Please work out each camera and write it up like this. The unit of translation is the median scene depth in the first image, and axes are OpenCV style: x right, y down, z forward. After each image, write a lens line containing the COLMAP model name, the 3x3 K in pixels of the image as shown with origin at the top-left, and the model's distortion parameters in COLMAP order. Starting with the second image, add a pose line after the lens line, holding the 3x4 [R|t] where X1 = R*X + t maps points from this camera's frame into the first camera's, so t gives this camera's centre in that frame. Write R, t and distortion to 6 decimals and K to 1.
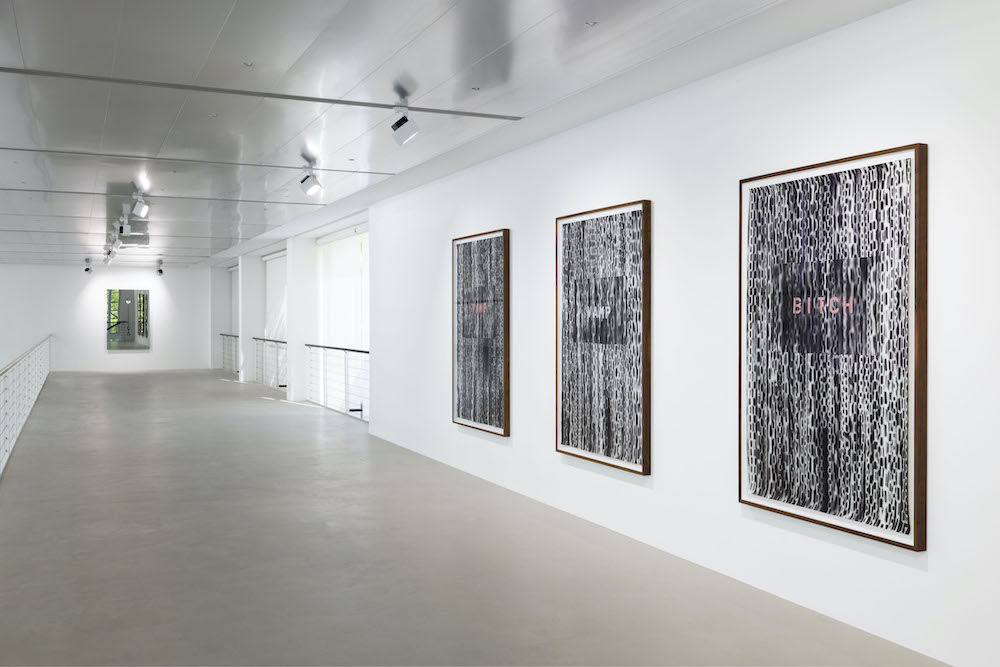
lens RADIAL K [[941.3, 0, 499.1], [0, 941.3, 326.4], [0, 0, 1]] dist [-0.005541, 0.000000]
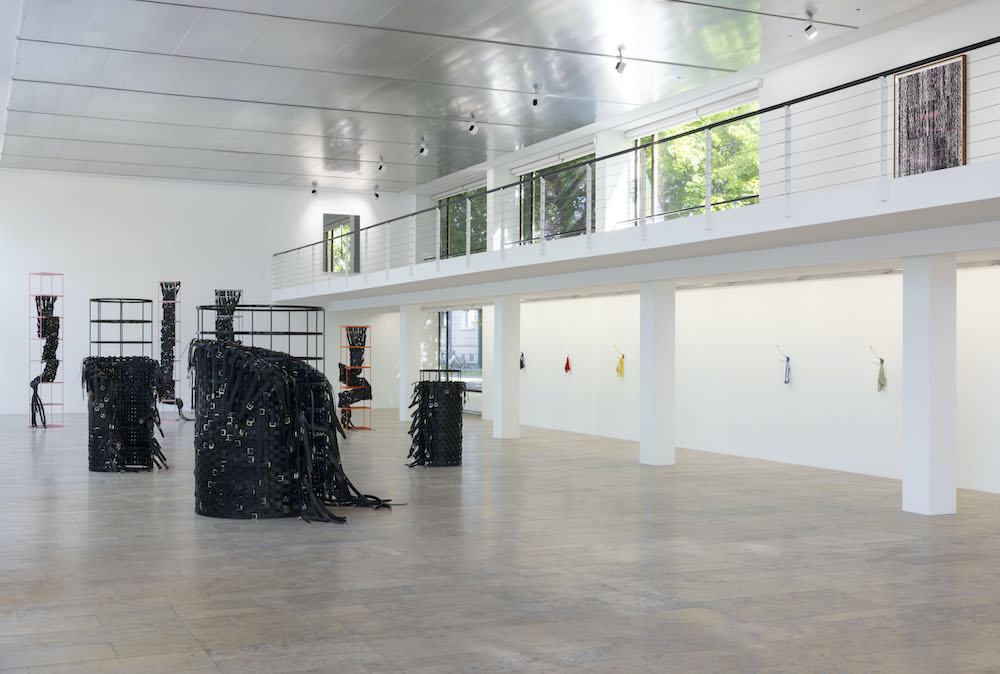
lens RADIAL K [[1153.6, 0, 500.6], [0, 1153.6, 338.6], [0, 0, 1]] dist [0.011779, 0.000000]
pose [[0.999998, 0.000172, -0.001880, -1.154990], [-0.000197, 0.999915, -0.013027, 0.592833], [0.001877, 0.013028, 0.999913, -1.337590]]
